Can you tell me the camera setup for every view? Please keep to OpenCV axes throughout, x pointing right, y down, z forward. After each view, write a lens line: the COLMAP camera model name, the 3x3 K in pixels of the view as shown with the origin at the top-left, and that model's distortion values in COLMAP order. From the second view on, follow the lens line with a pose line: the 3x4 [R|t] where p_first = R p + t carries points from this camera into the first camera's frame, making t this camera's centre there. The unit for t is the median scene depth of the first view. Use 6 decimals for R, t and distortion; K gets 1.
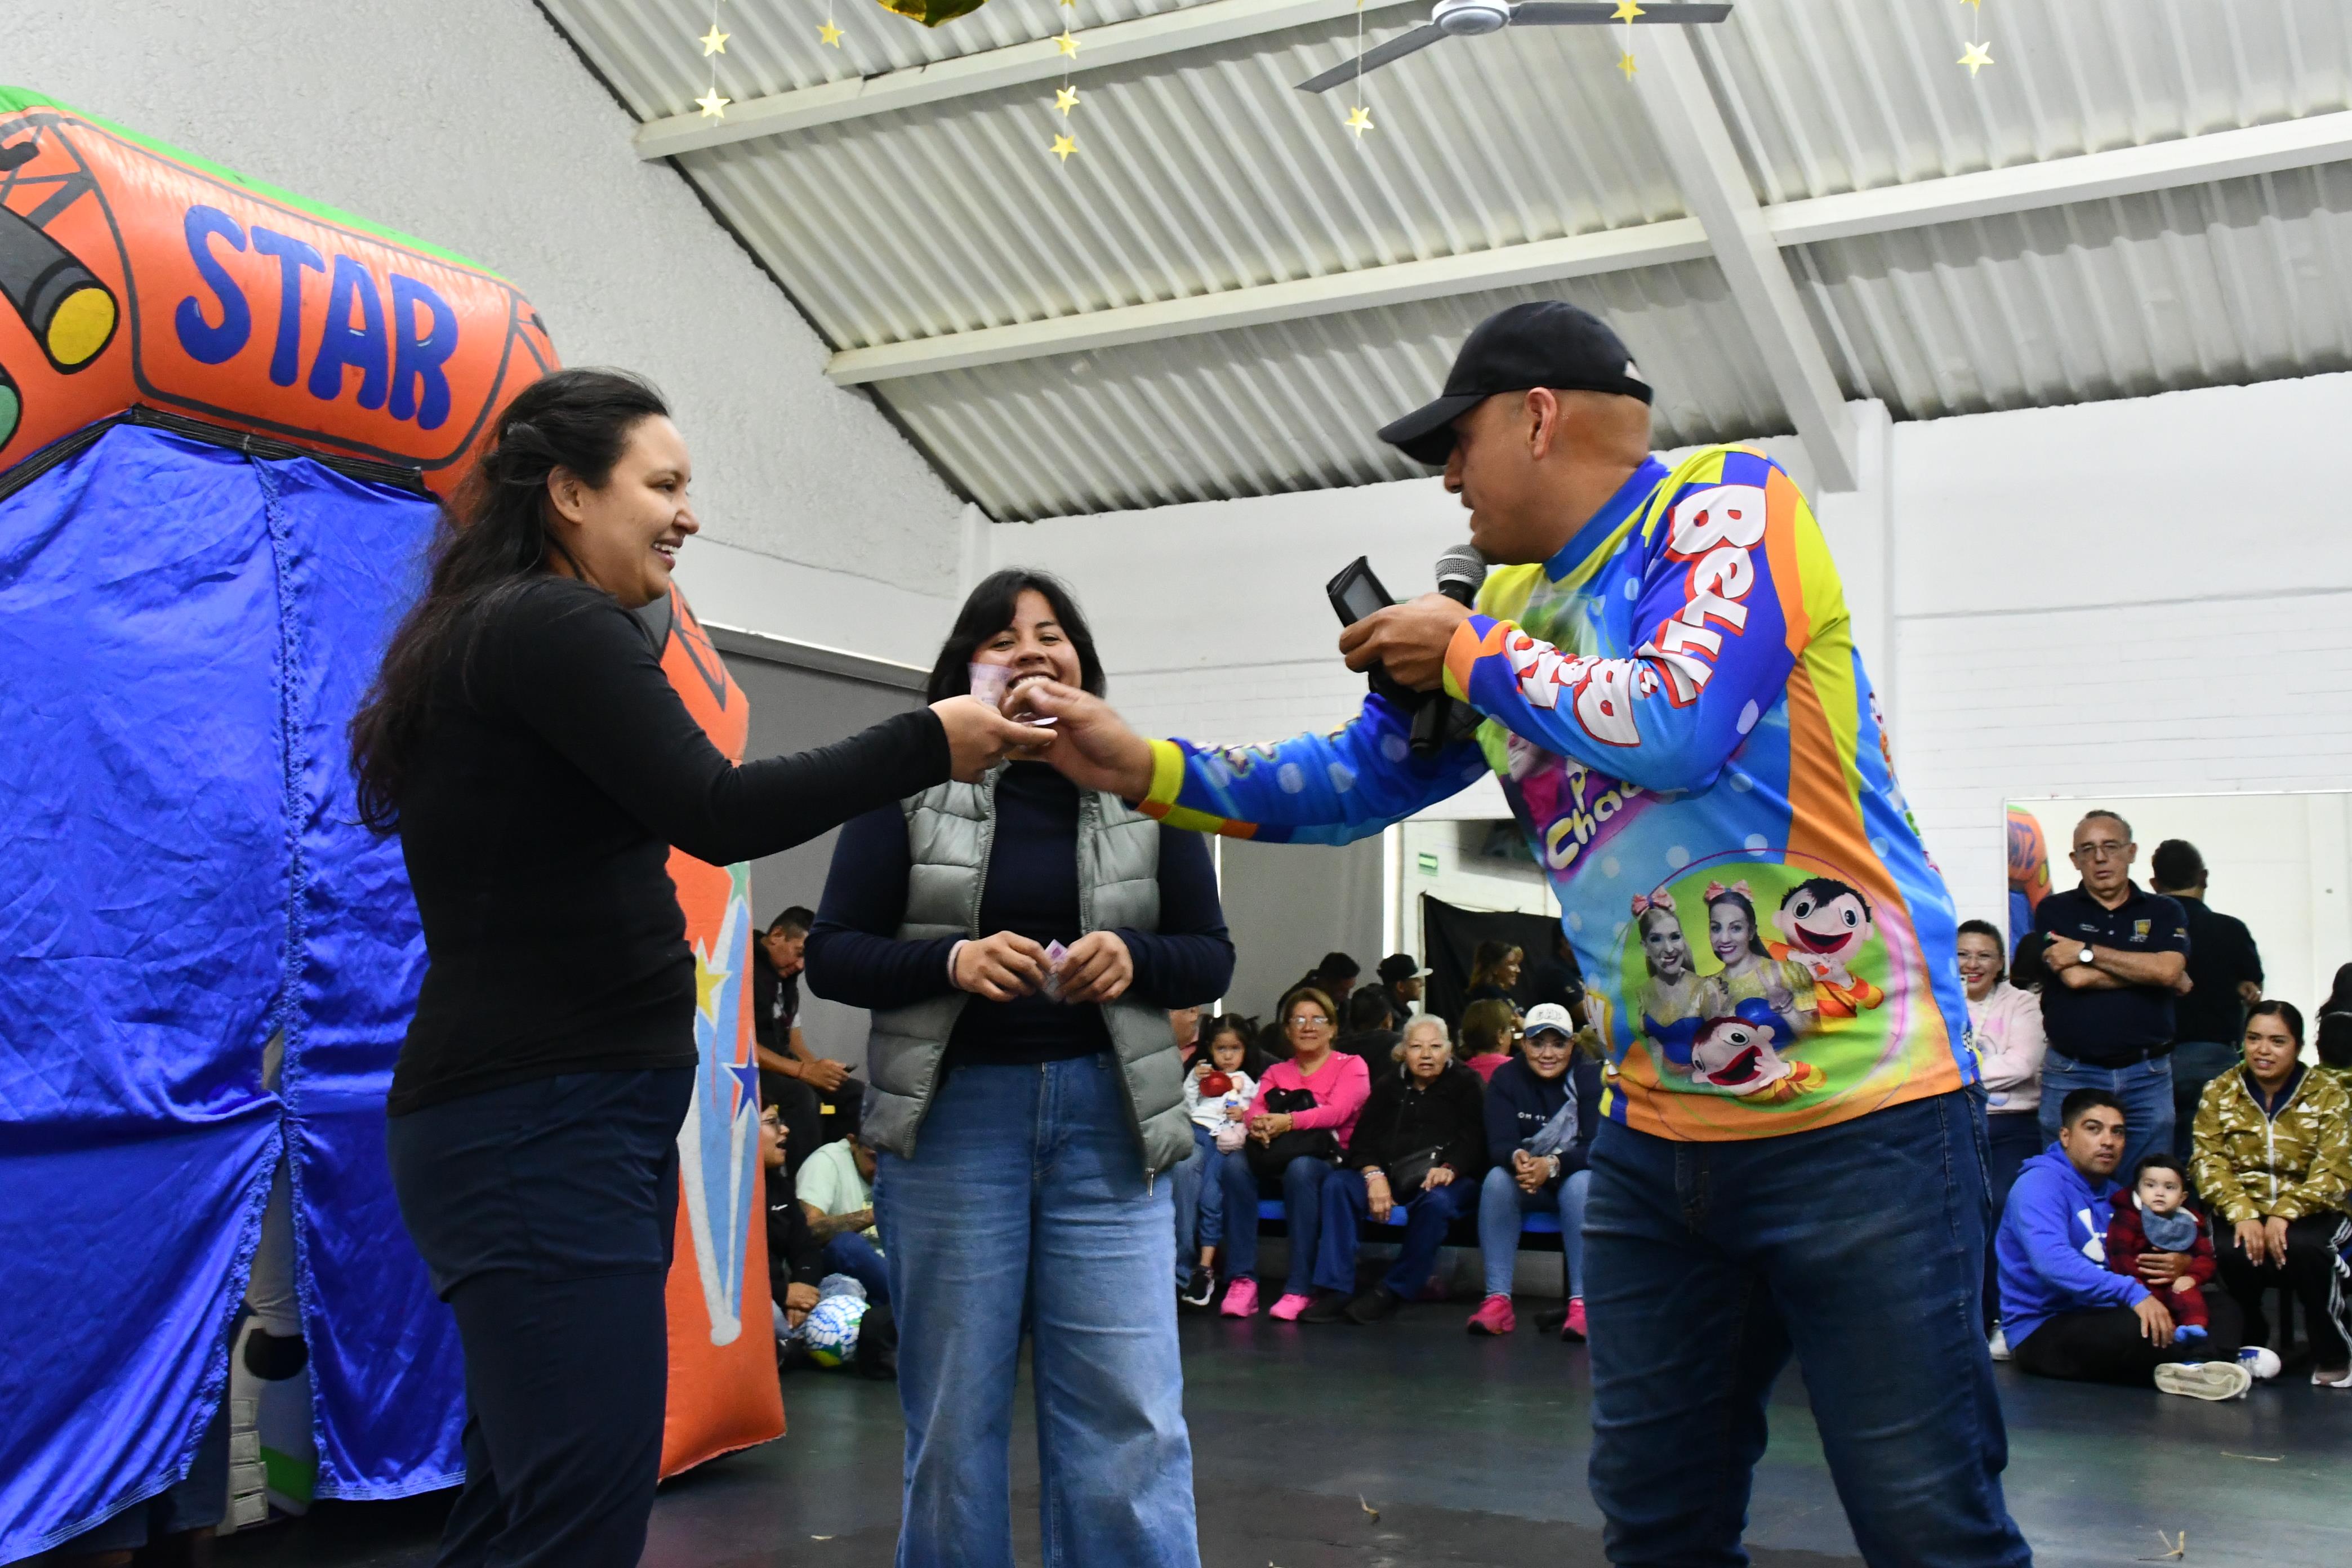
lens RADIAL K [[2667.0, 0, 1178.2], [0, 2667.0, 779.7], [0, 0, 1]] dist [0.092910, 0.000000]
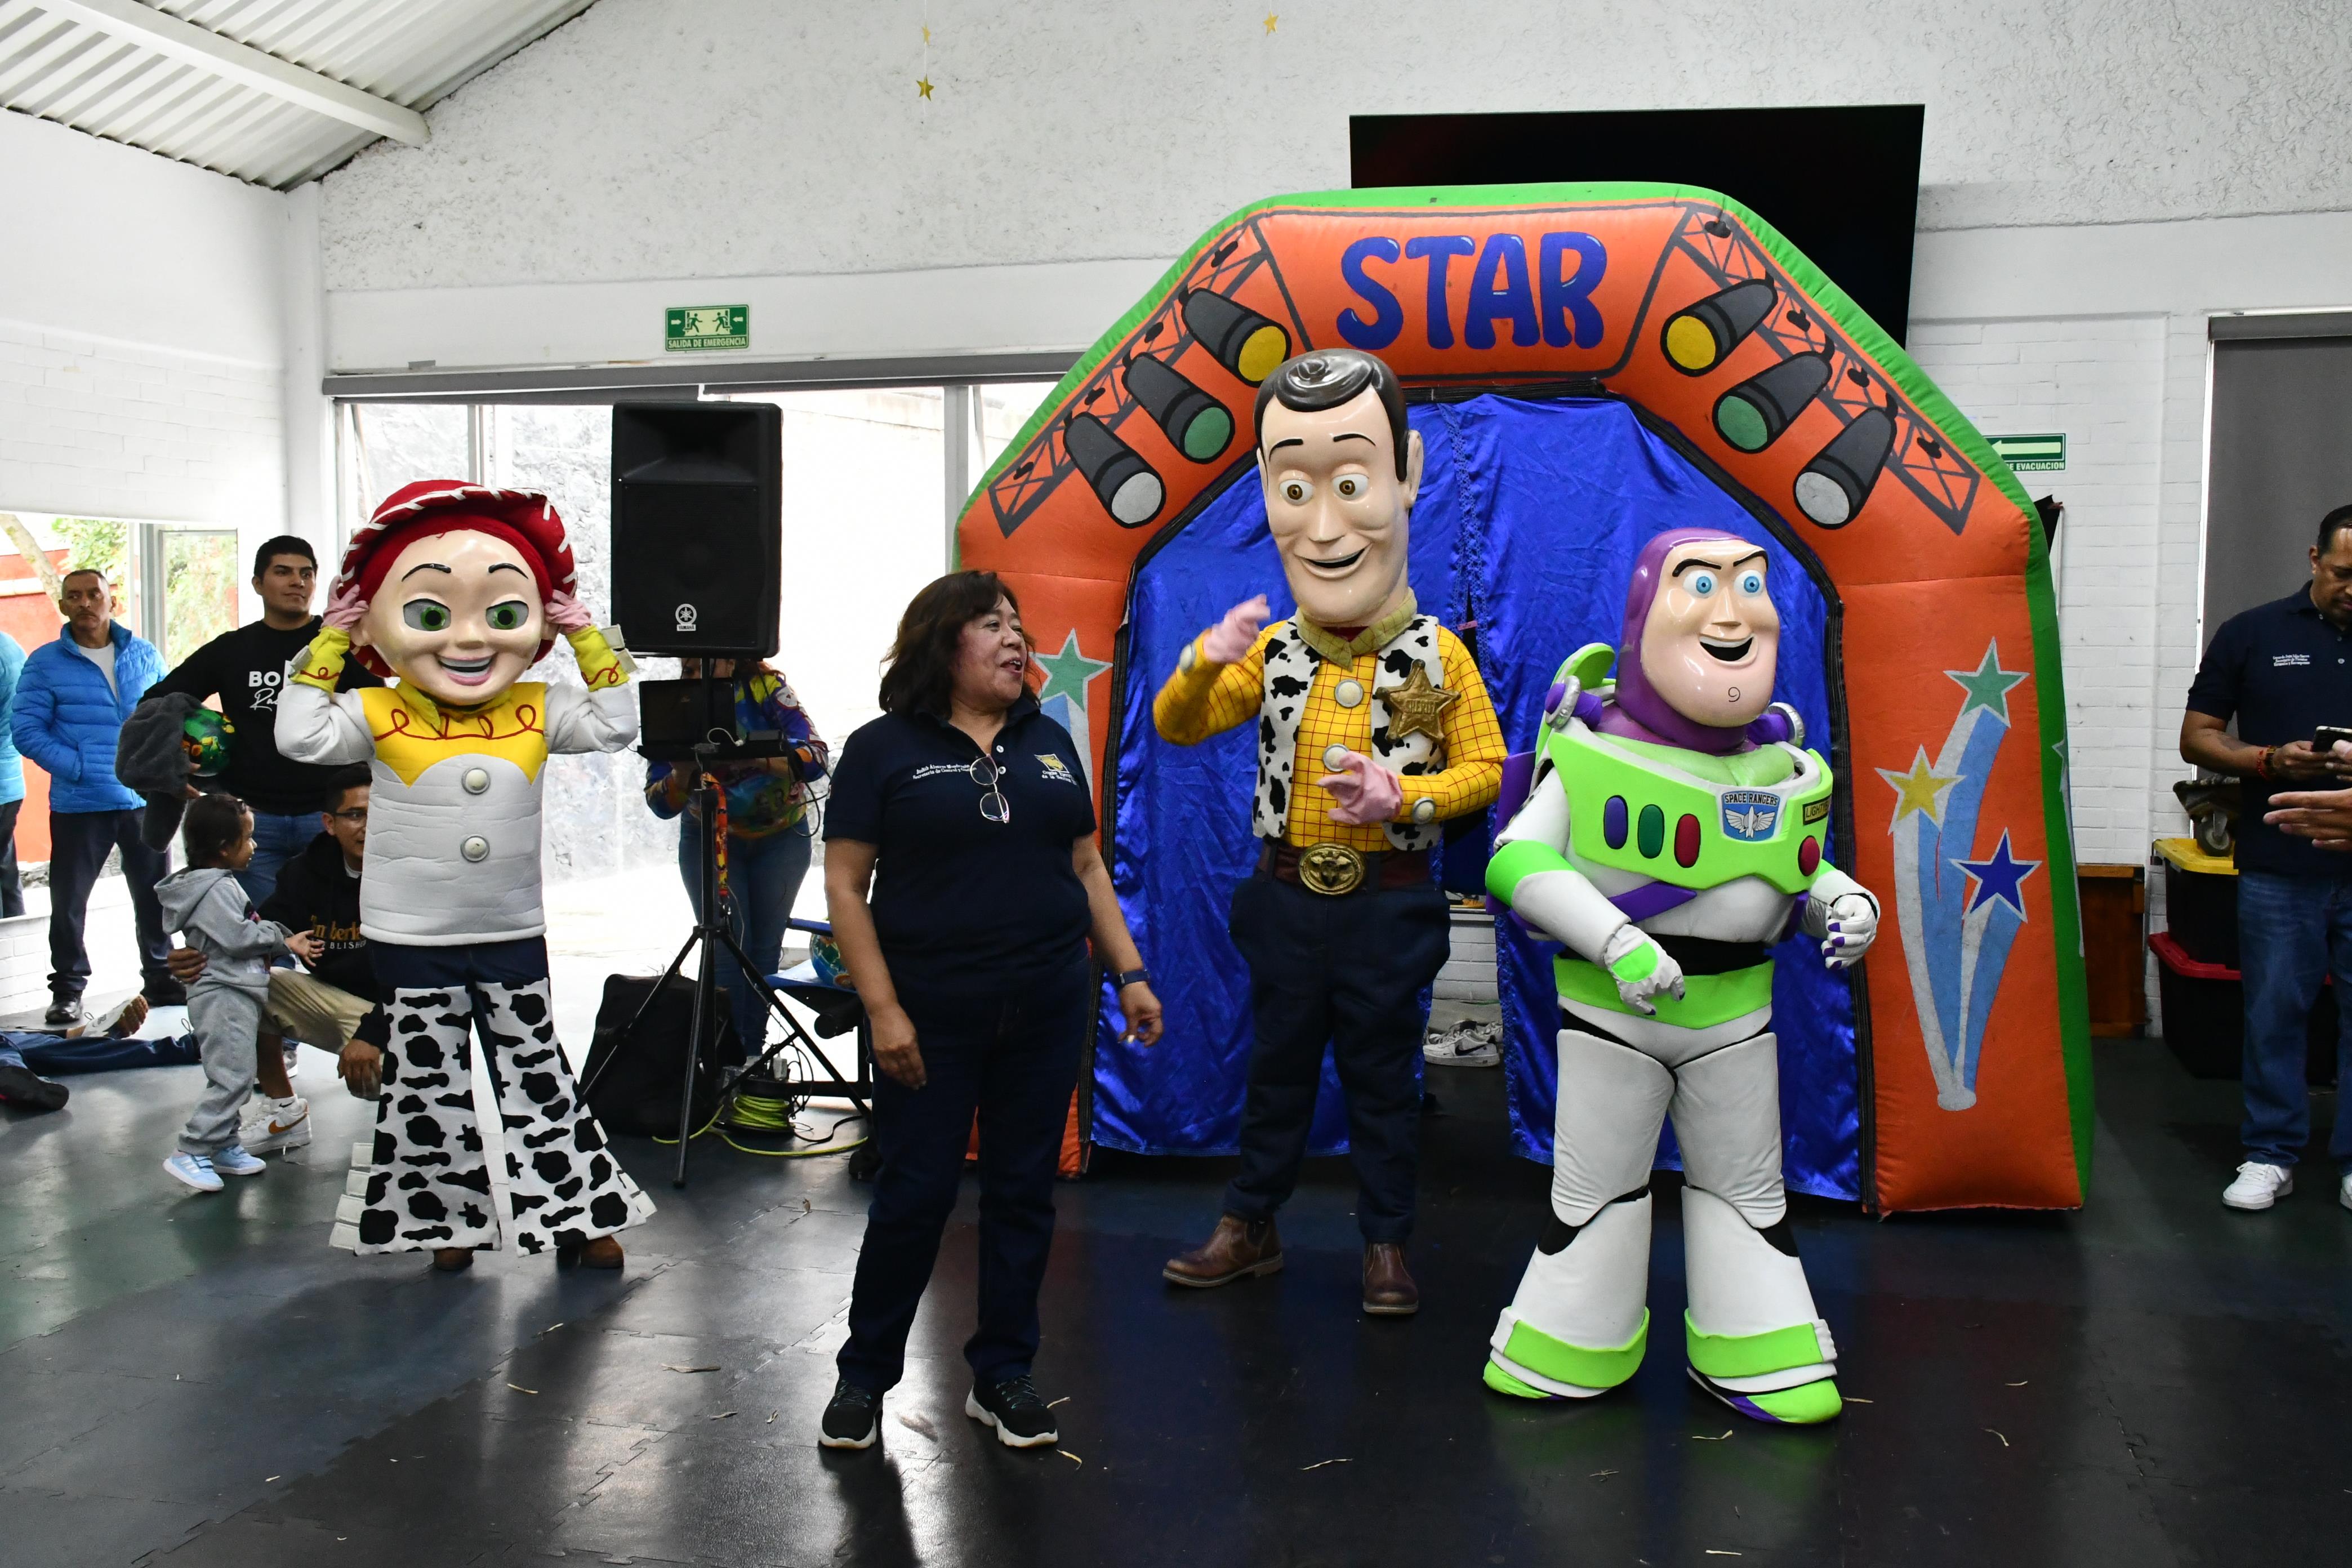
lens RADIAL K [[2152.7, 0, 1235.0], [0, 2152.7, 795.7], [0, 0, 1]] dist [-0.012016, 0.000000]
pose [[0.283099, 0.067824, -0.956690, 0.670283], [0.093089, 0.990844, 0.097792, -0.037530], [0.954562, -0.116742, 0.274193, 0.557411]]
